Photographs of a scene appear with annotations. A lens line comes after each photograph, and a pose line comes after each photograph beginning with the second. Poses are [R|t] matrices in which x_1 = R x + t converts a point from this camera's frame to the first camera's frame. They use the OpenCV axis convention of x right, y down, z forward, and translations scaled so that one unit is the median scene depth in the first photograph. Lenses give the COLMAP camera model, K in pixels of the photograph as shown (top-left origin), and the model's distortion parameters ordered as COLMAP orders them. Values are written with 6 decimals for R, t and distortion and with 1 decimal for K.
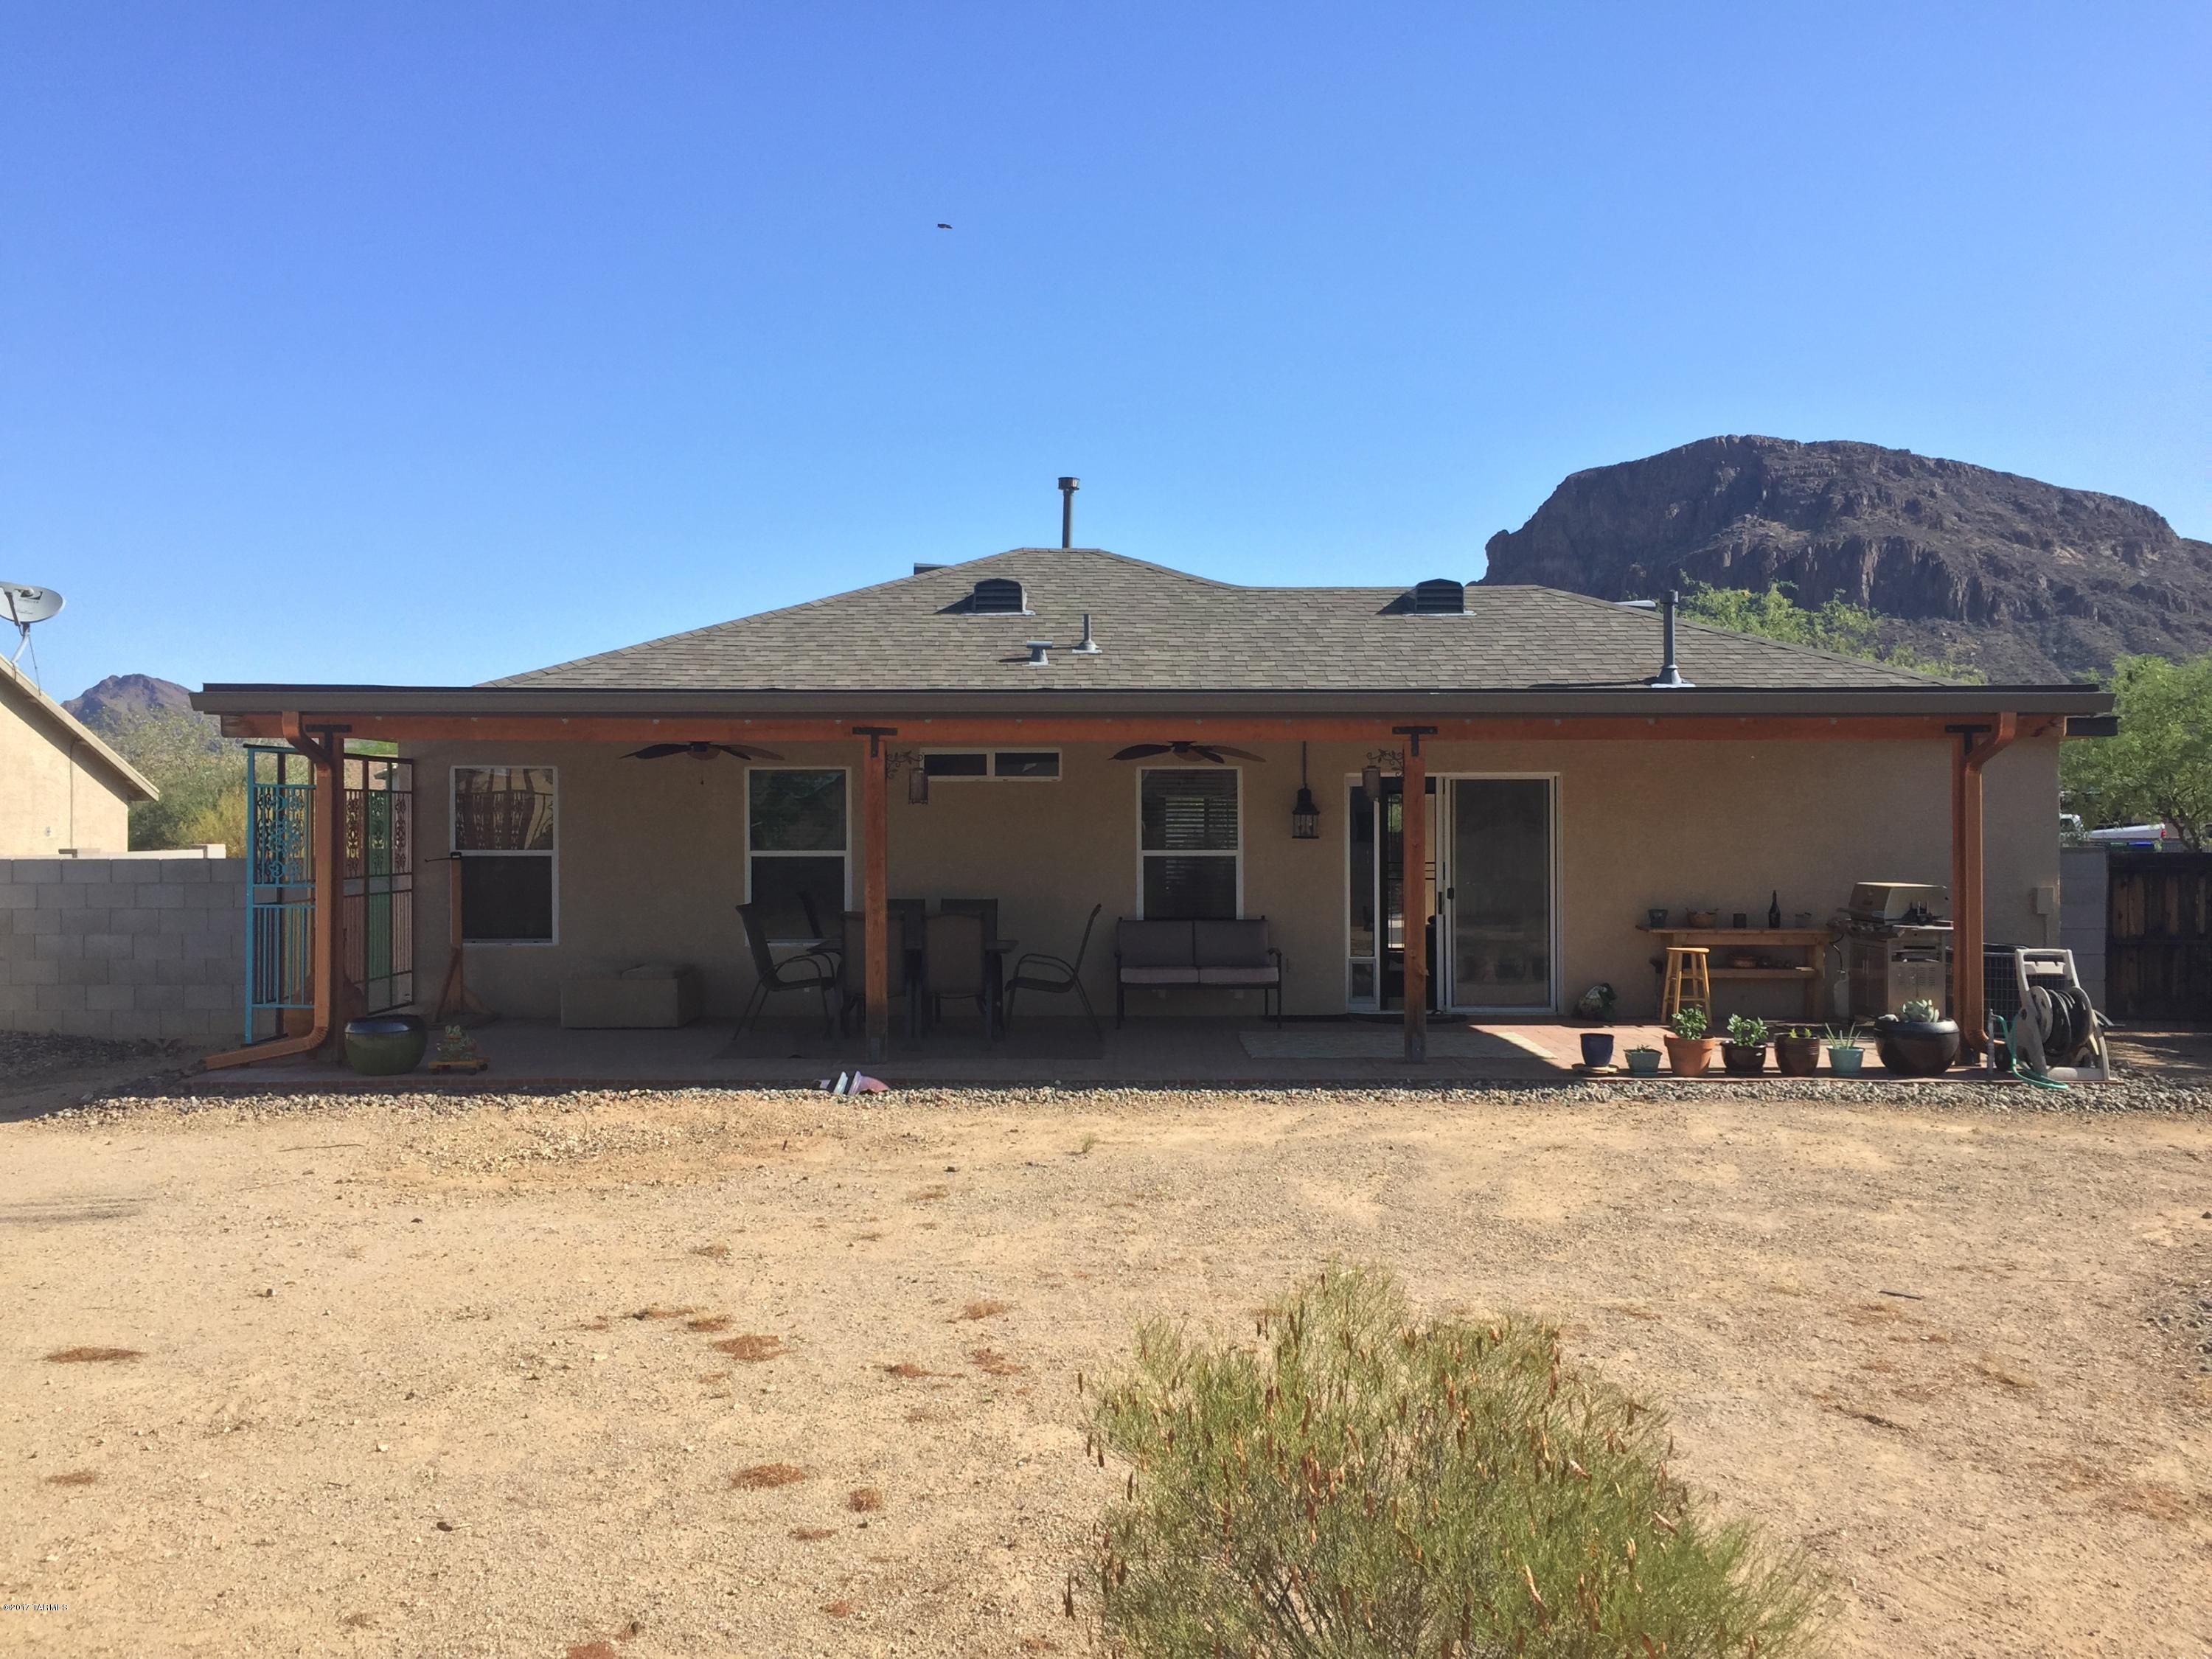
lens RADIAL K [[1881.3, 0, 1105.7], [0, 1881.3, 825.3], [0, 0, 1]] dist [0.058523, -0.078725]
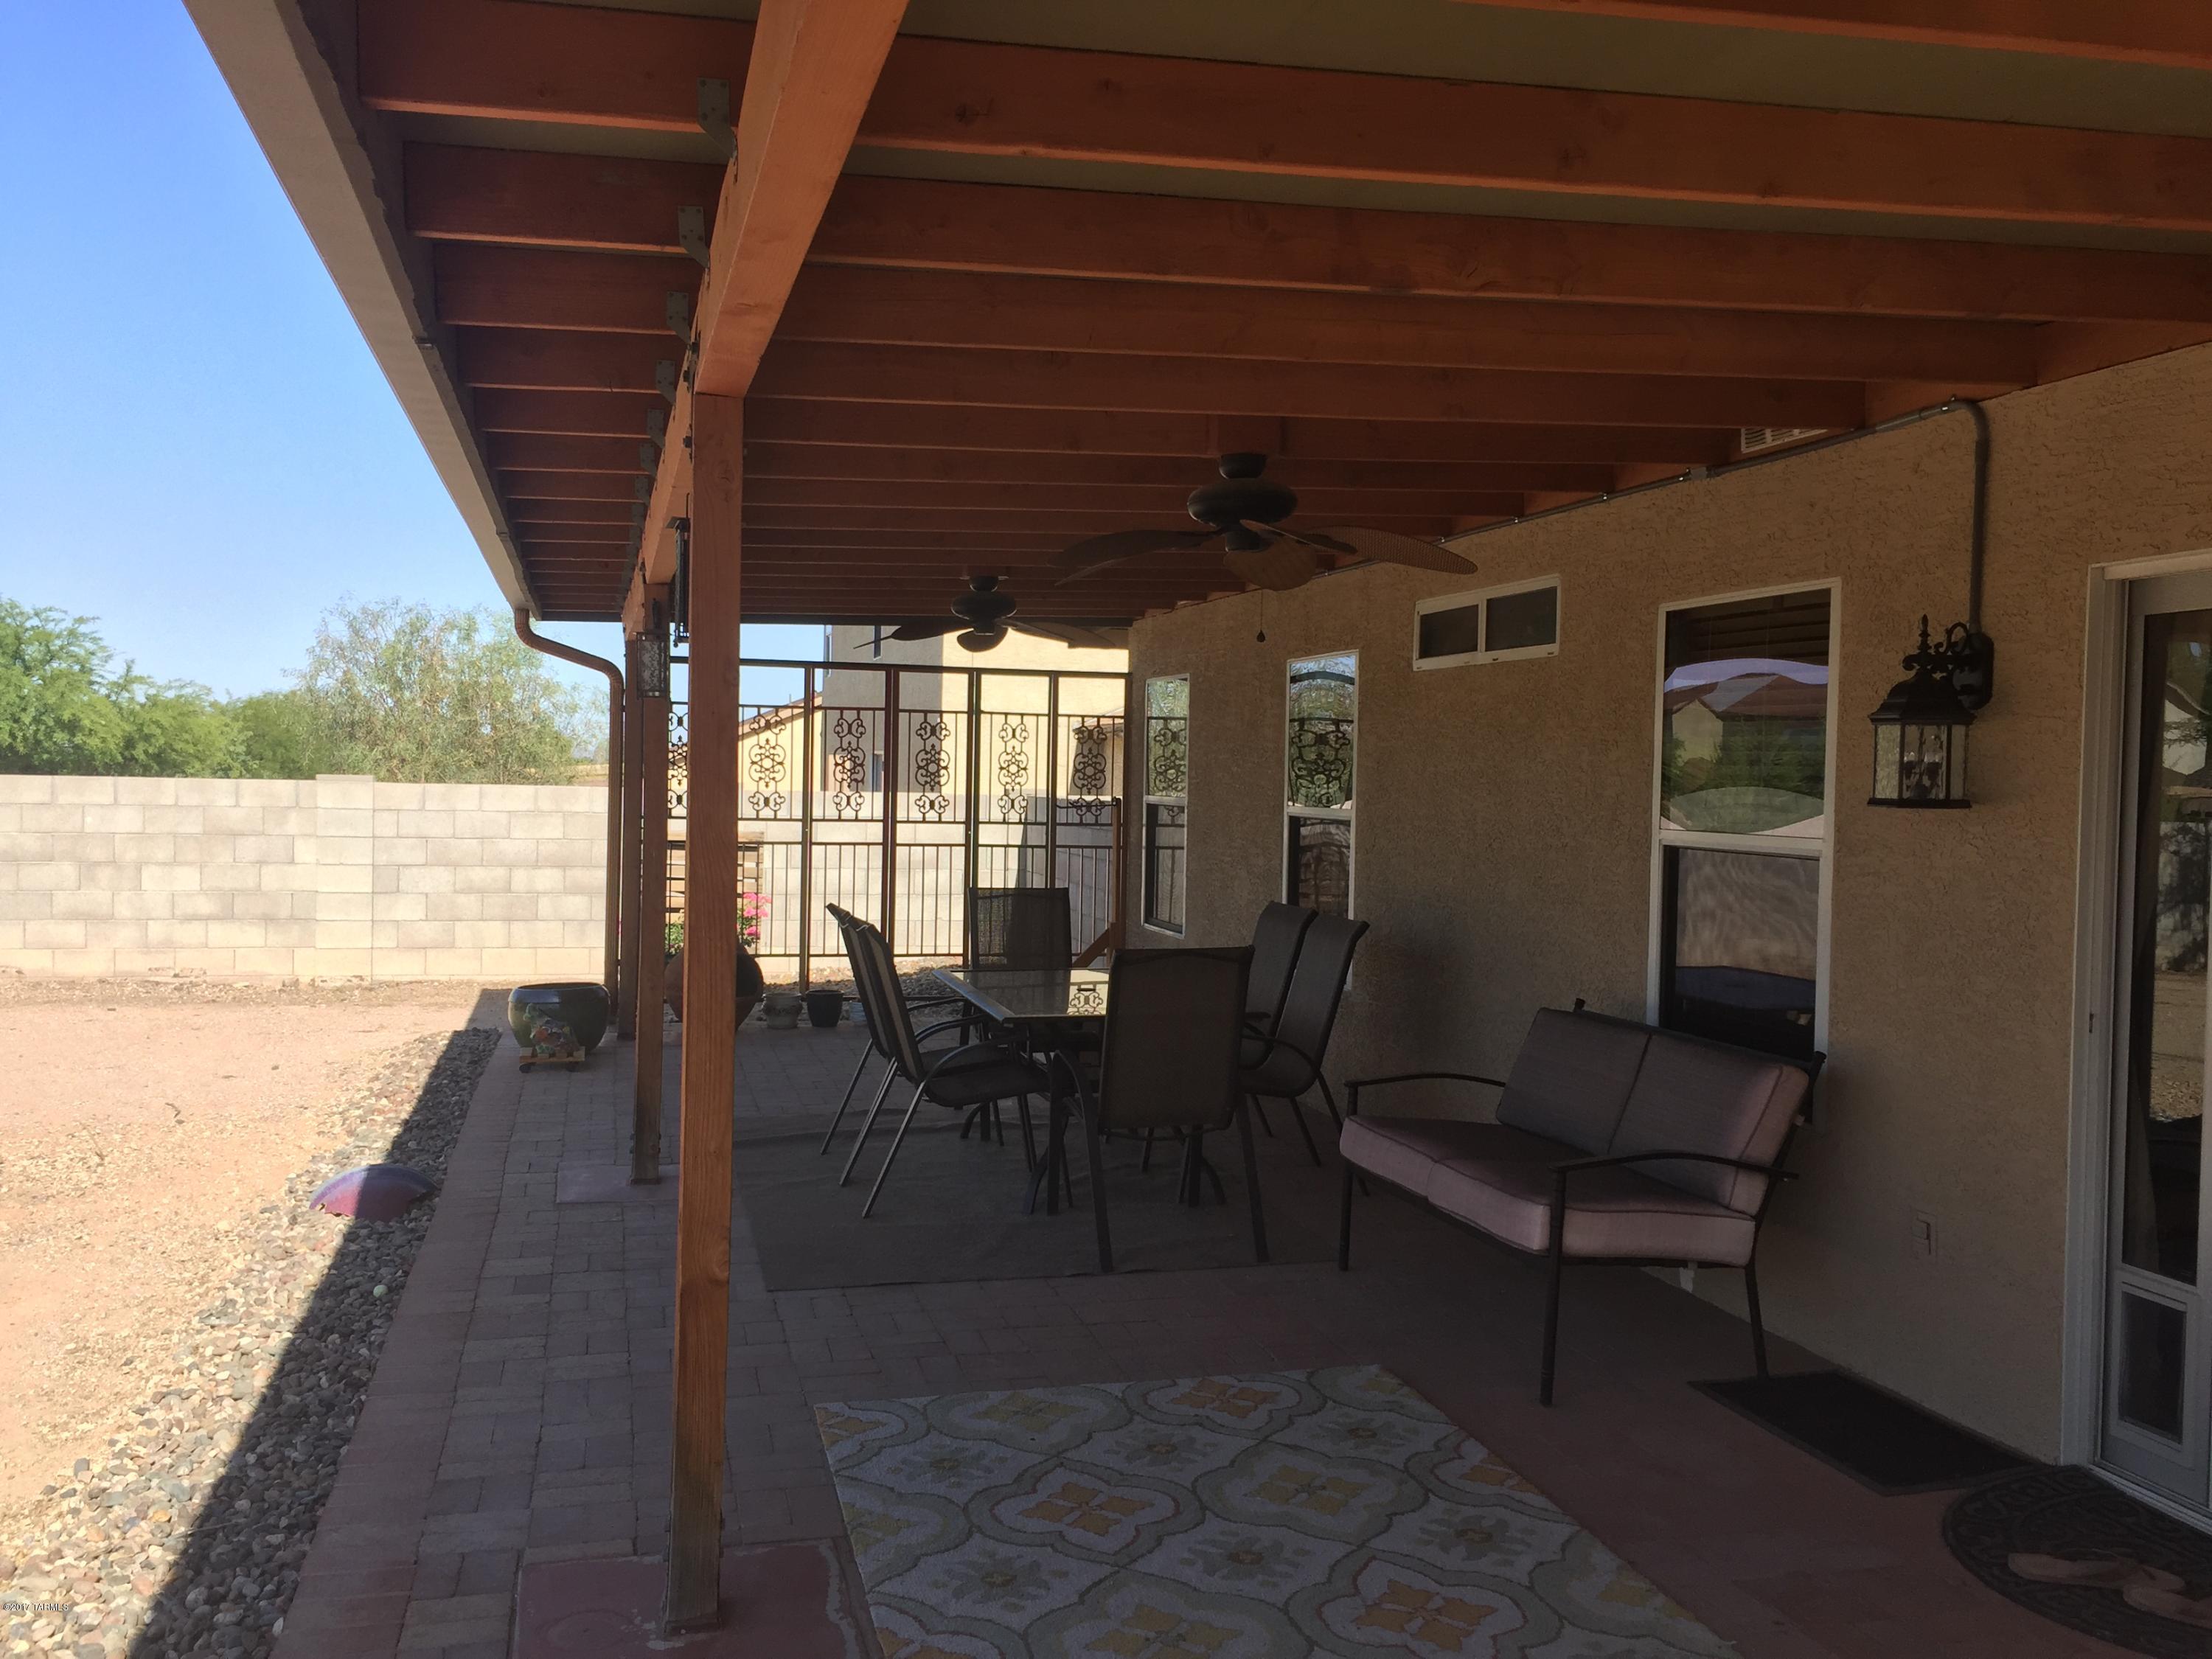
lens RADIAL K [[1881.3, 0, 1105.8], [0, 1881.3, 825.7], [0, 0, 1]] dist [0.058523, -0.078725]
pose [[0.380349, 0.037523, -0.924082, 0.323272], [-0.027725, 0.999190, 0.029162, 0.004353], [0.924428, 0.014528, 0.381081, 0.746489]]
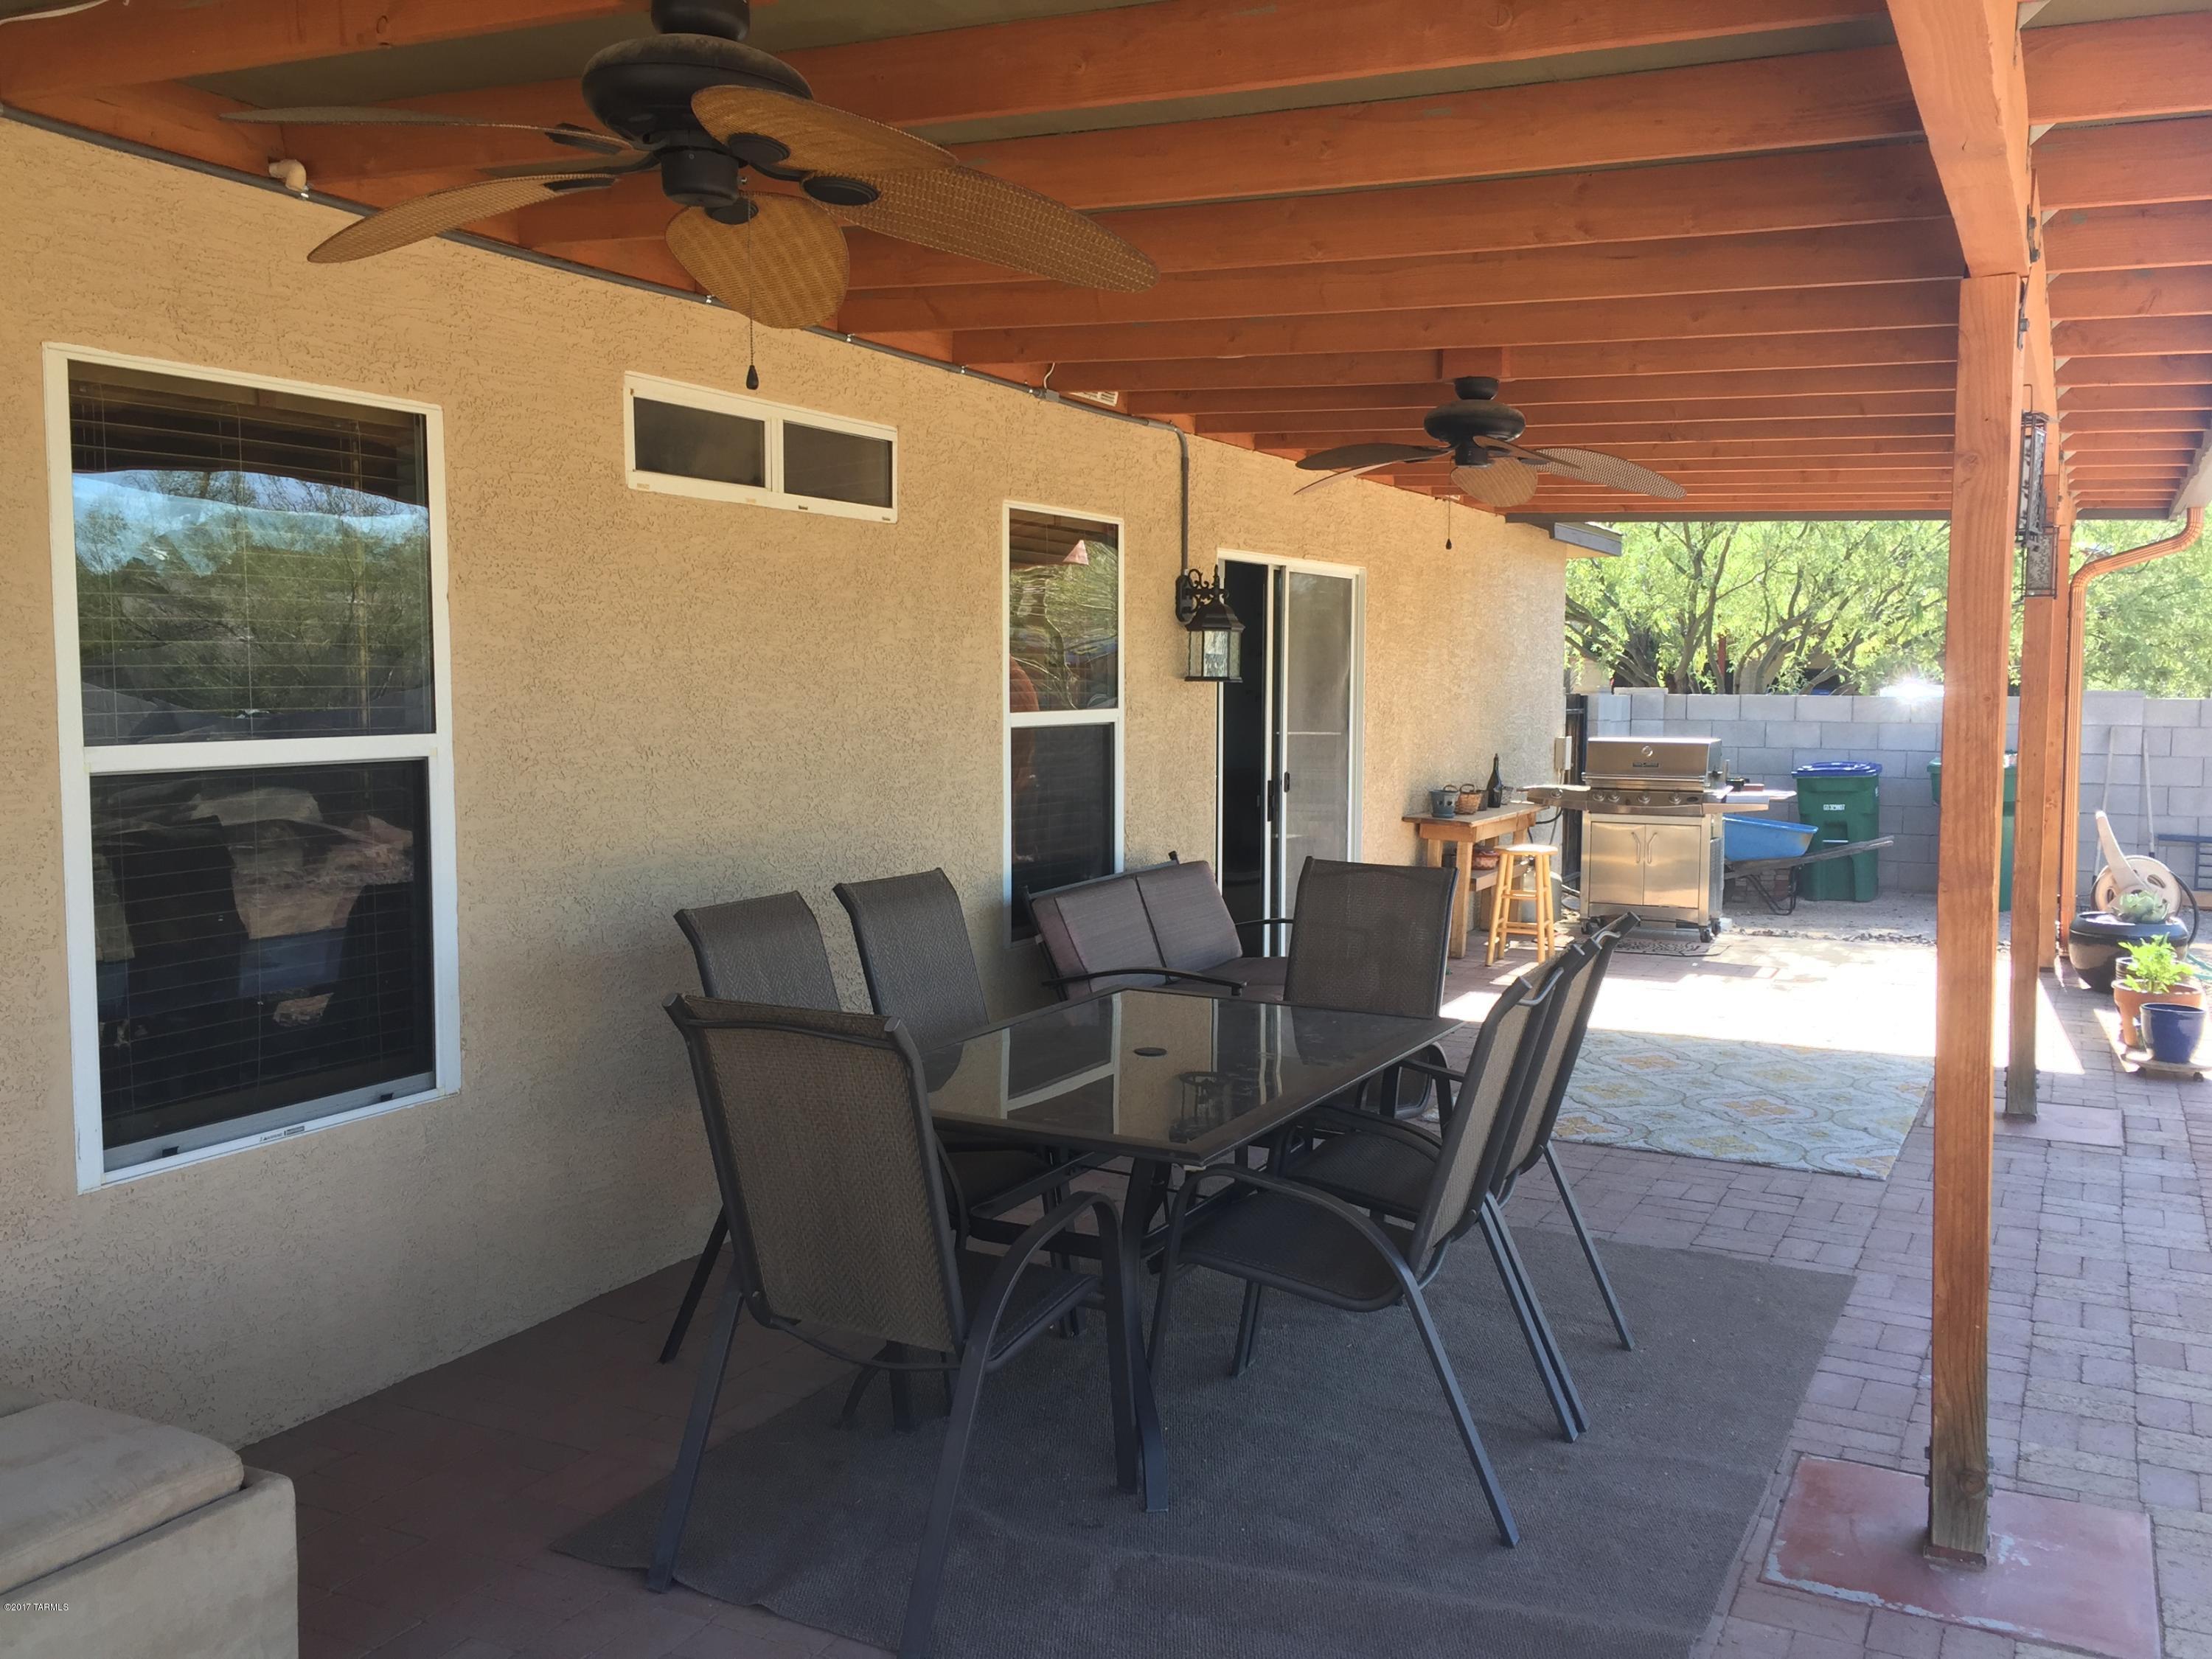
lens RADIAL K [[1881.3, 0, 1103.6], [0, 1881.3, 829.3], [0, 0, 1]] dist [0.058523, -0.078725]
pose [[0.338833, -0.074906, 0.937860, -0.351062], [0.012060, 0.997090, 0.075279, 0.007746], [-0.940769, -0.014196, 0.338751, 0.836516]]
